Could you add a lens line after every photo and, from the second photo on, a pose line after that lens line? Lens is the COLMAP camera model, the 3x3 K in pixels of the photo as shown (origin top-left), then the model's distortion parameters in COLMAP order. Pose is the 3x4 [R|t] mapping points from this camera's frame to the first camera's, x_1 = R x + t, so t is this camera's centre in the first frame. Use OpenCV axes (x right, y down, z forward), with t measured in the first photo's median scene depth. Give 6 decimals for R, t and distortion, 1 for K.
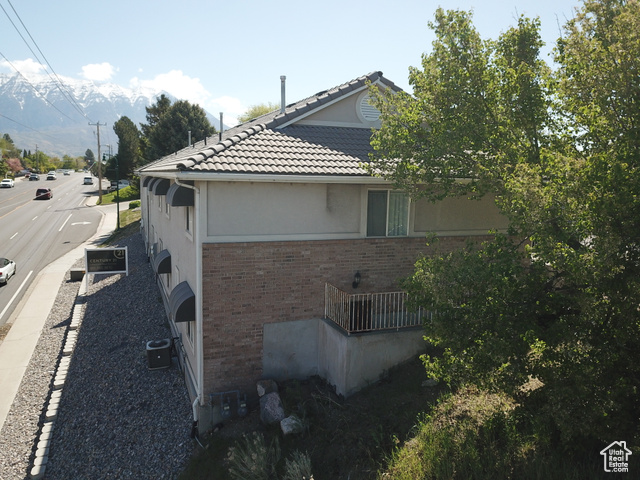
lens RADIAL K [[471.5, 0, 320.5], [0, 471.5, 245.2], [0, 0, 1]] dist [0.011599, -0.019685]
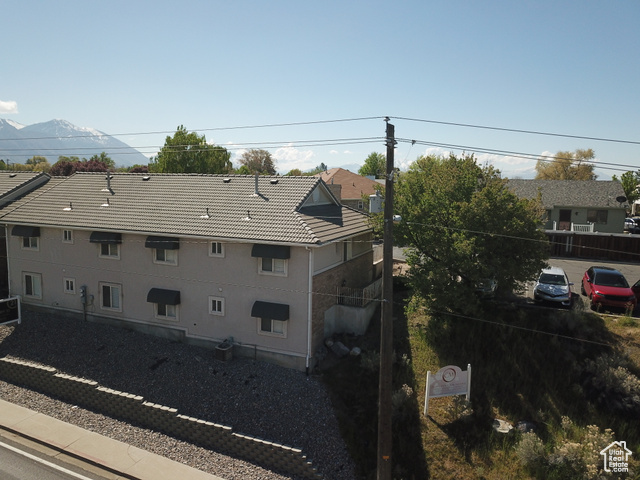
lens RADIAL K [[471.5, 0, 318.7], [0, 471.5, 237.5], [0, 0, 1]] dist [0.011599, -0.019685]
pose [[0.736378, -0.091745, 0.670321, -1.291388], [0.100339, 0.994616, 0.025903, -0.180396], [-0.669089, 0.048185, 0.741619, -0.441400]]
